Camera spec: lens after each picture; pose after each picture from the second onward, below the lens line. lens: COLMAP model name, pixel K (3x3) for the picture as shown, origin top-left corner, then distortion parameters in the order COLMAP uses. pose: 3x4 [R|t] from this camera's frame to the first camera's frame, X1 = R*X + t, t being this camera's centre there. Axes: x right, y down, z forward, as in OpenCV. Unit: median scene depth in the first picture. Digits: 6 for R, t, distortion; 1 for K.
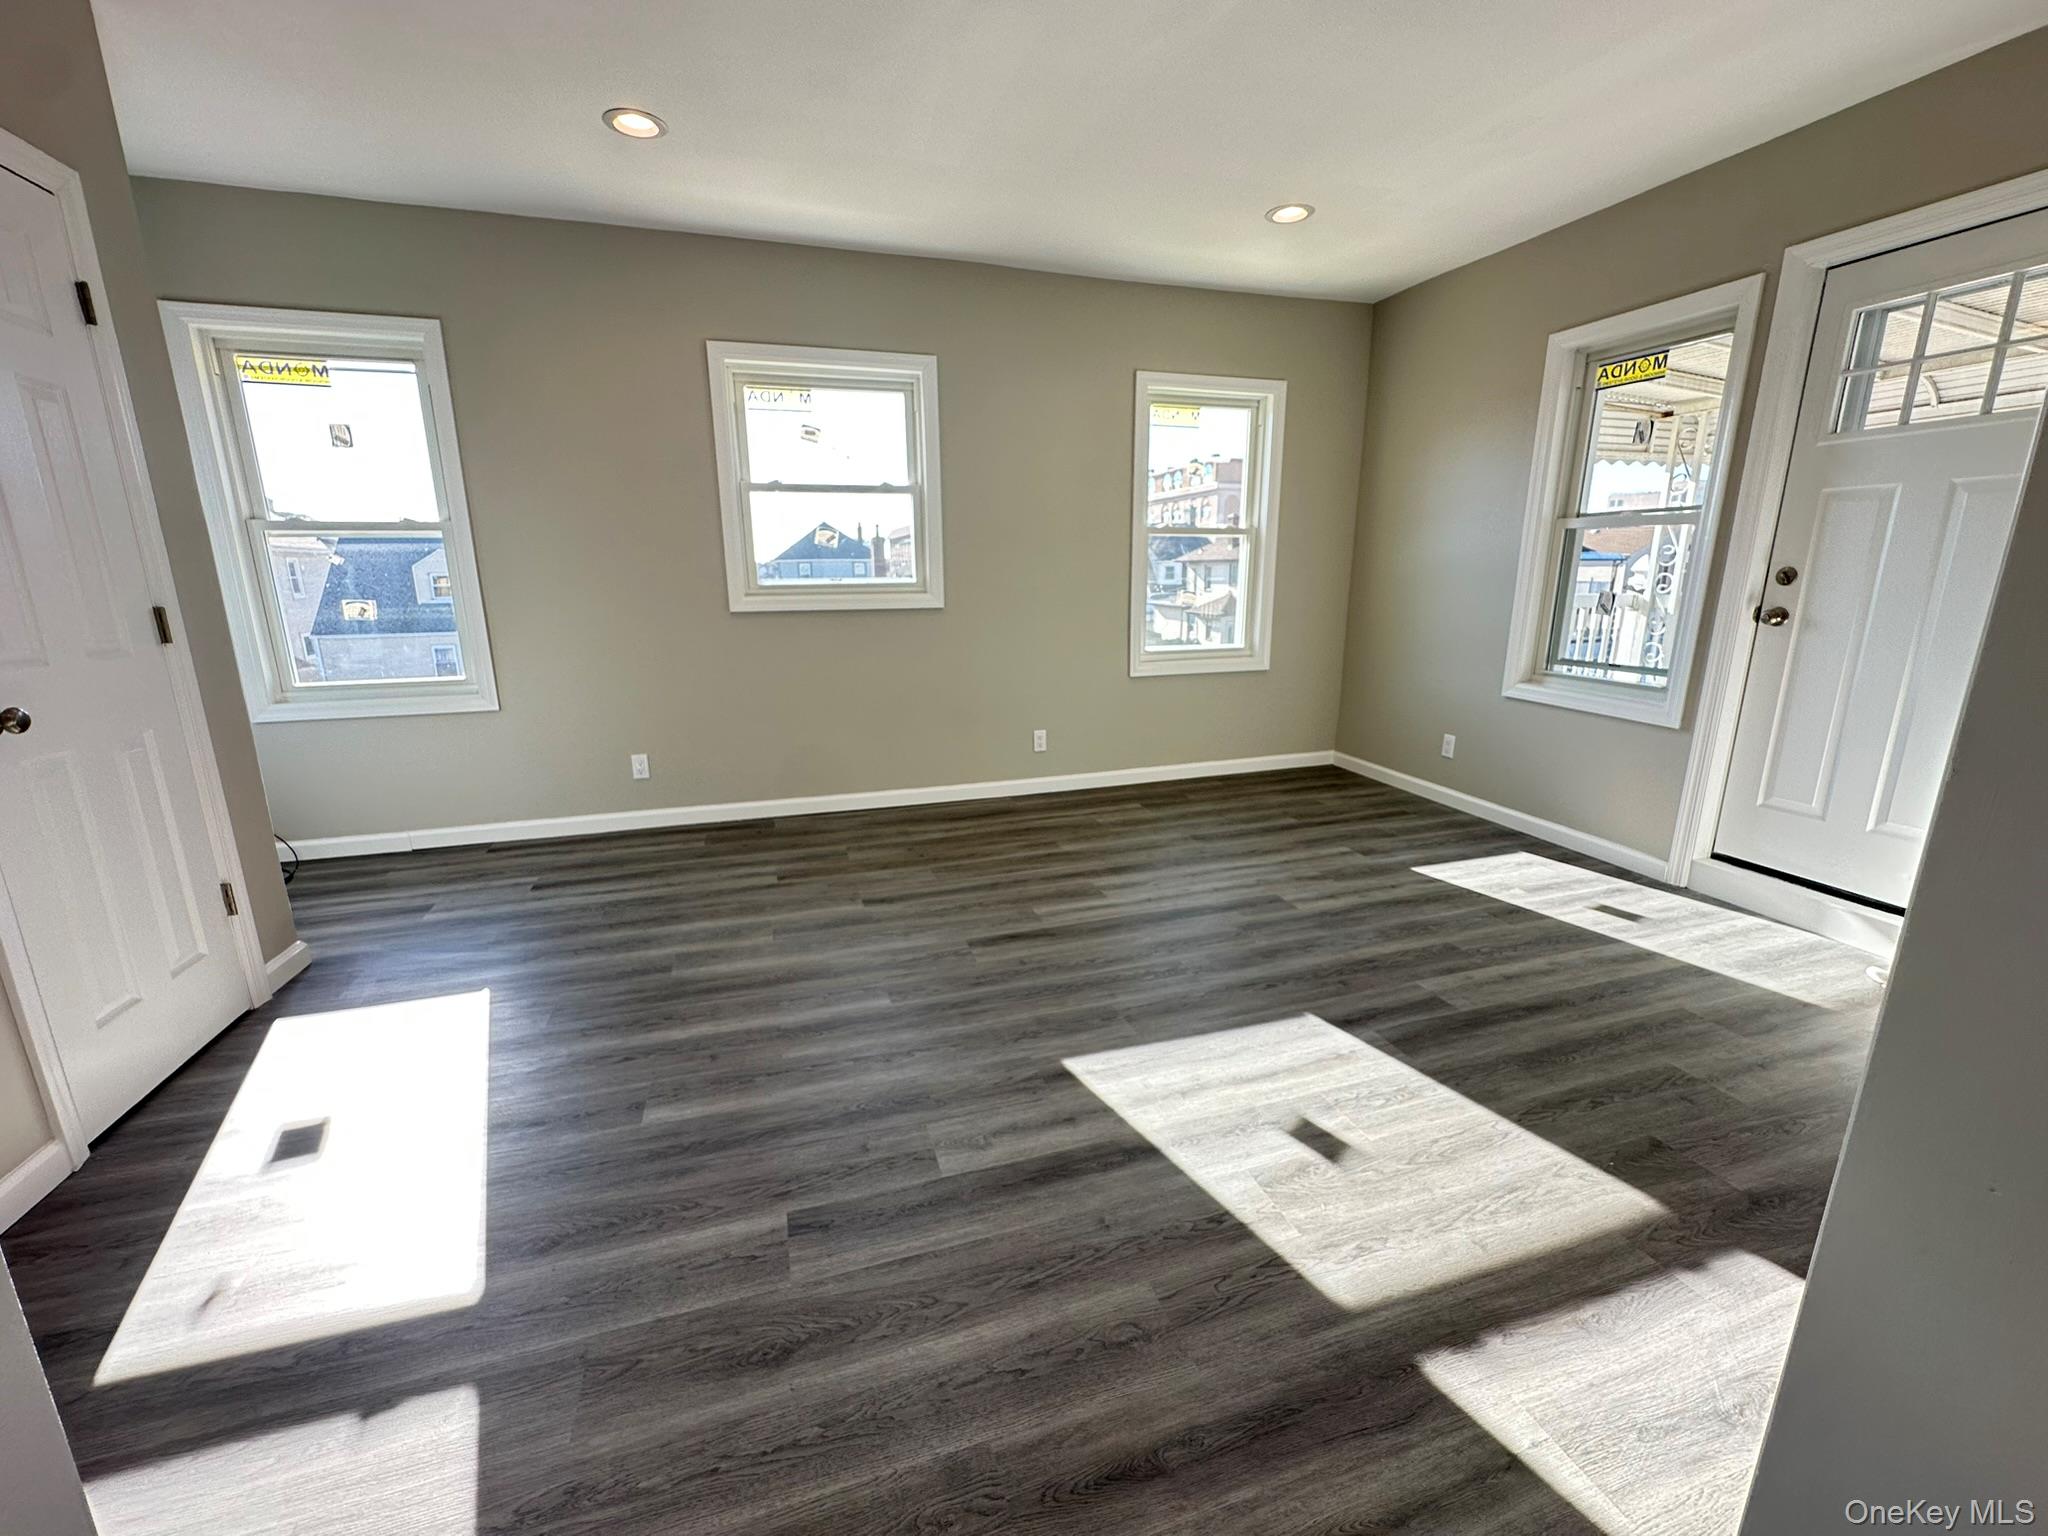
lens RADIAL K [[822.2, 0, 1024.0], [0, 822.2, 768.0], [0, 0, 1]] dist [-0.016824, 0.005175]
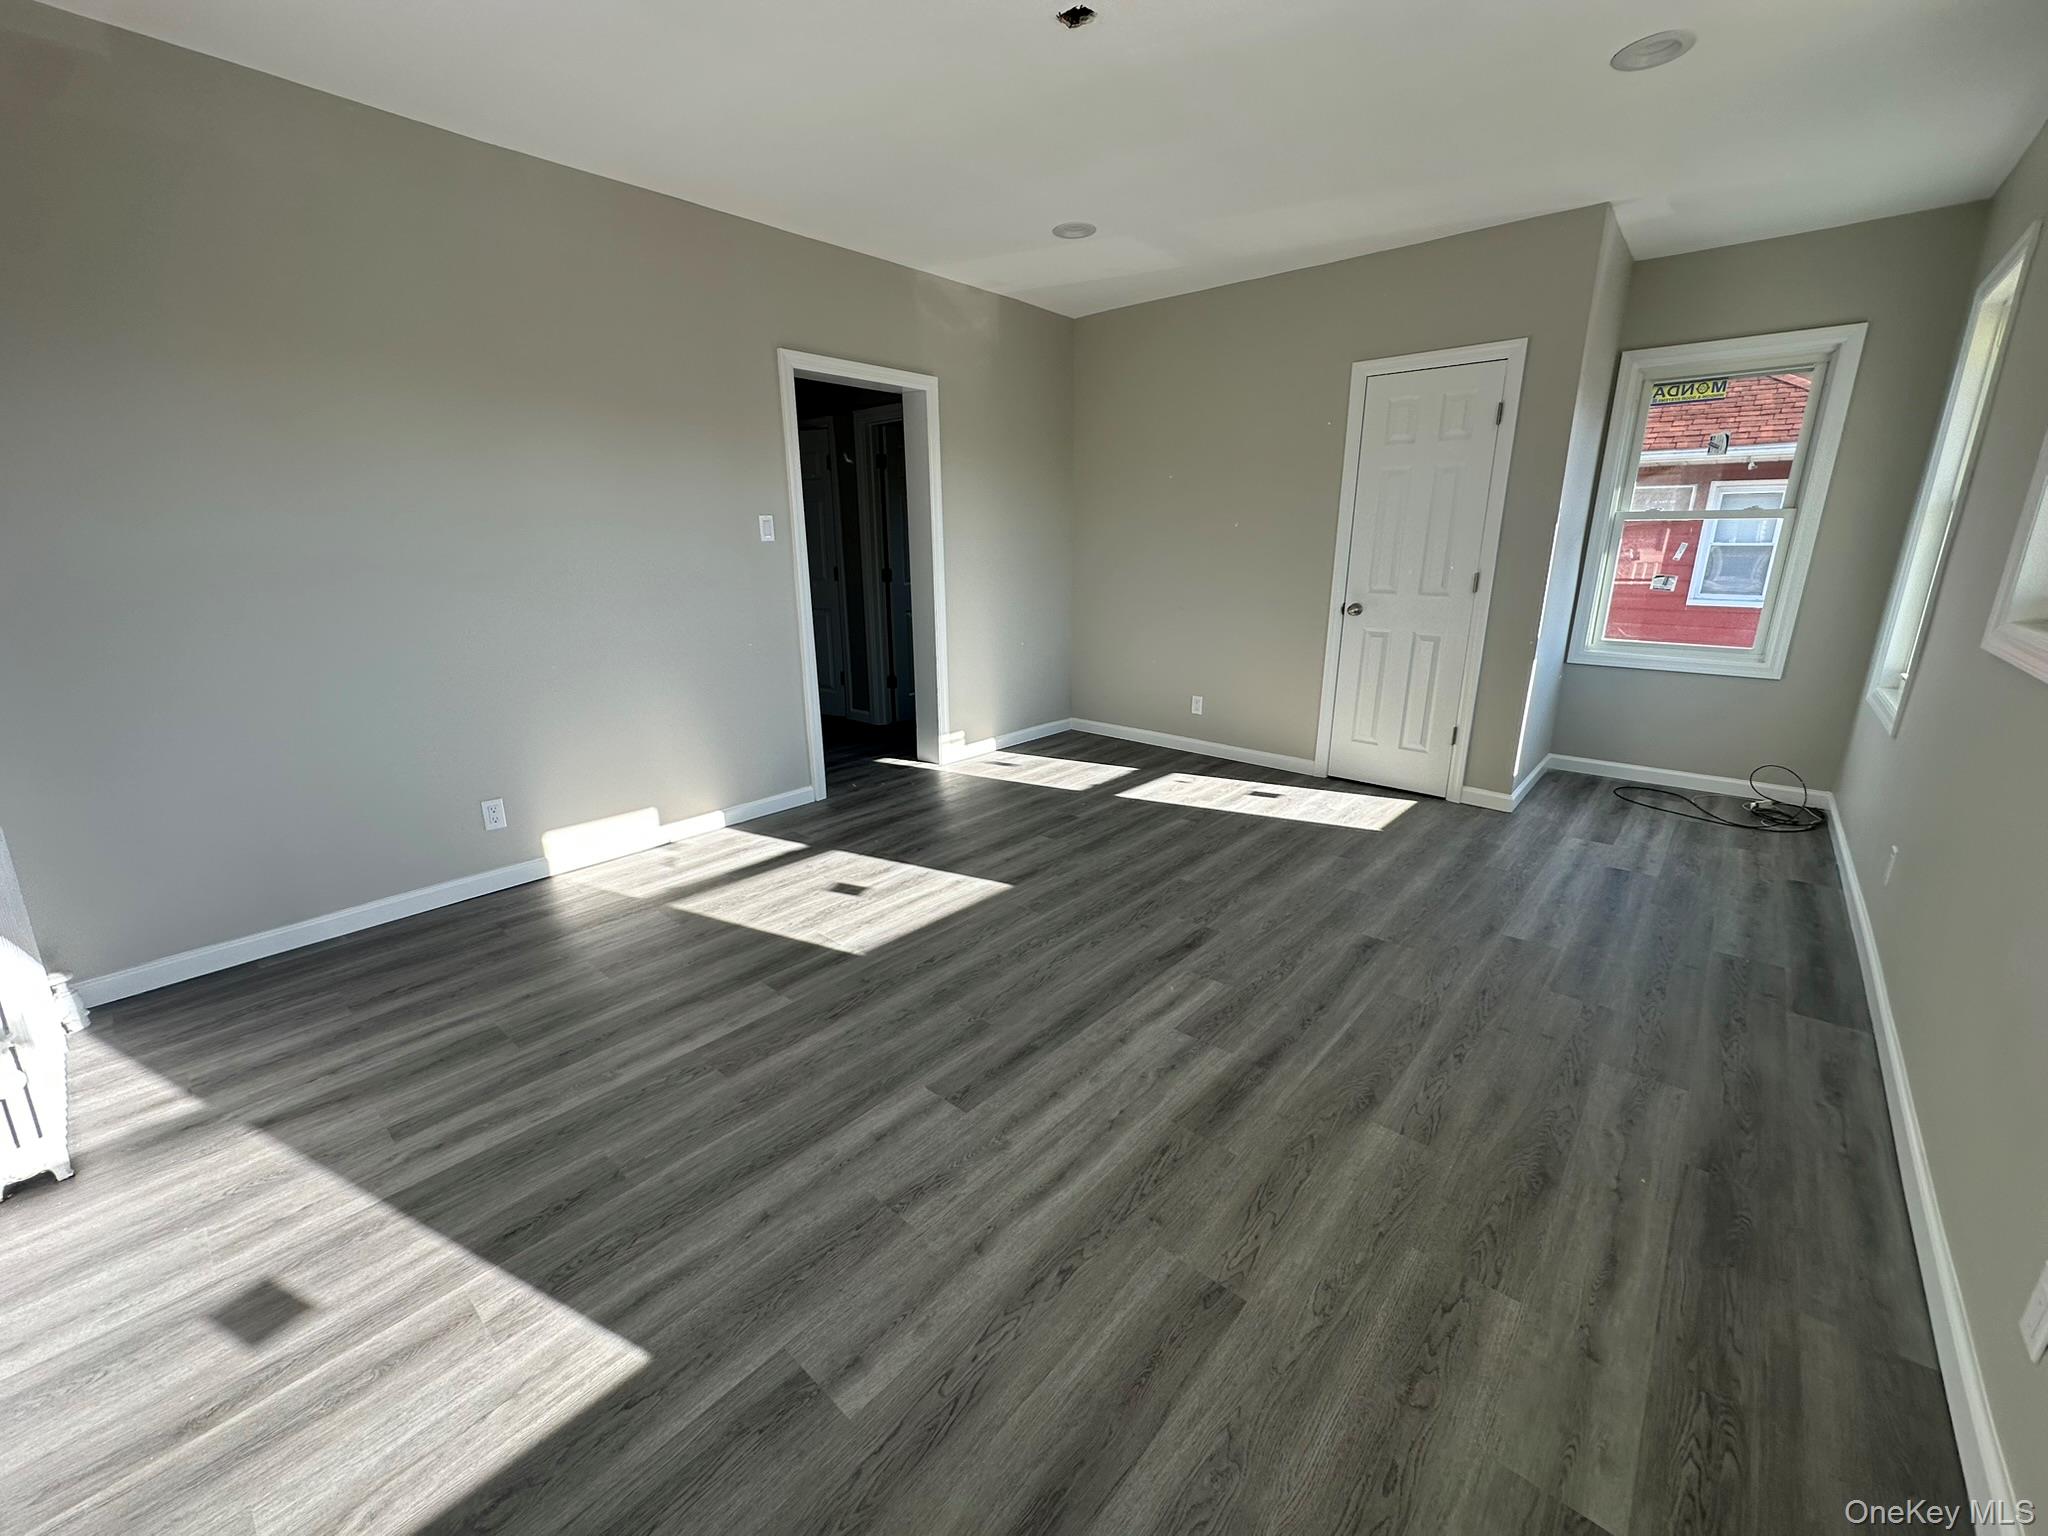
lens RADIAL K [[817.3, 0, 1024.0], [0, 817.3, 768.0], [0, 0, 1]] dist [-0.001043, -0.000147]
pose [[-0.861055, 0.145013, -0.487397, 0.505985], [-0.109899, 0.882757, 0.456796, -0.340603], [0.496494, 0.446891, -0.744166, 1.299107]]
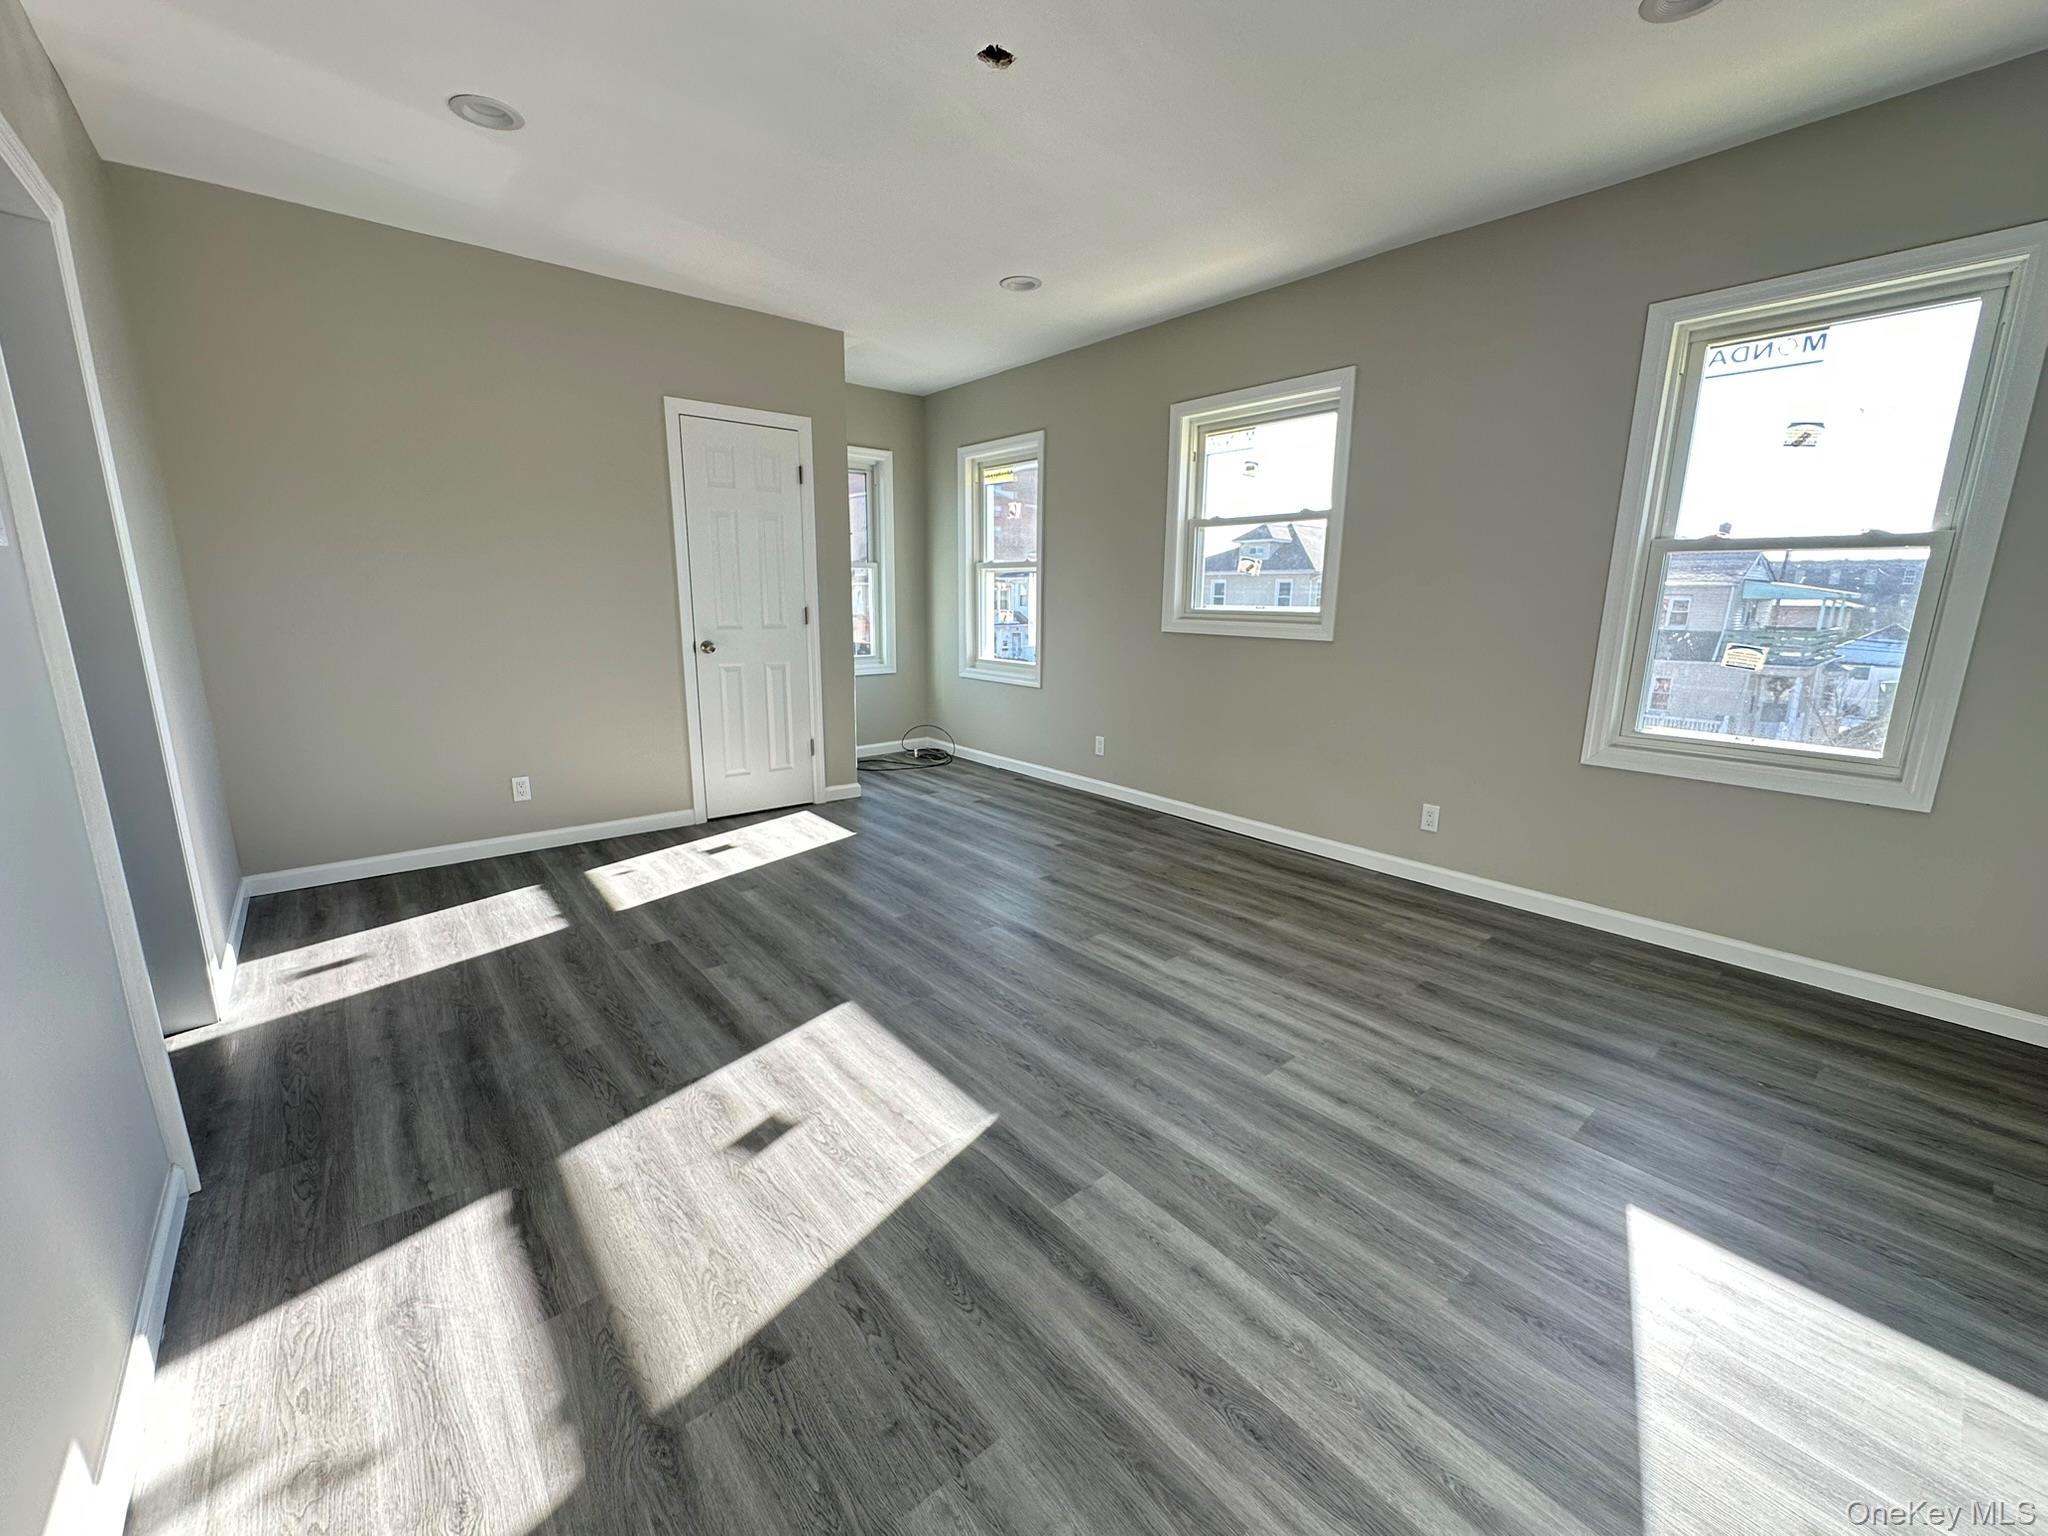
lens RADIAL K [[817.3, 0, 1024.0], [0, 817.3, 768.0], [0, 0, 1]] dist [-0.001043, -0.000147]
pose [[0.378414, 0.206064, -0.902408, 0.774279], [-0.228795, 0.965477, 0.124523, -0.119196], [0.896915, 0.159345, 0.412496, 0.431089]]
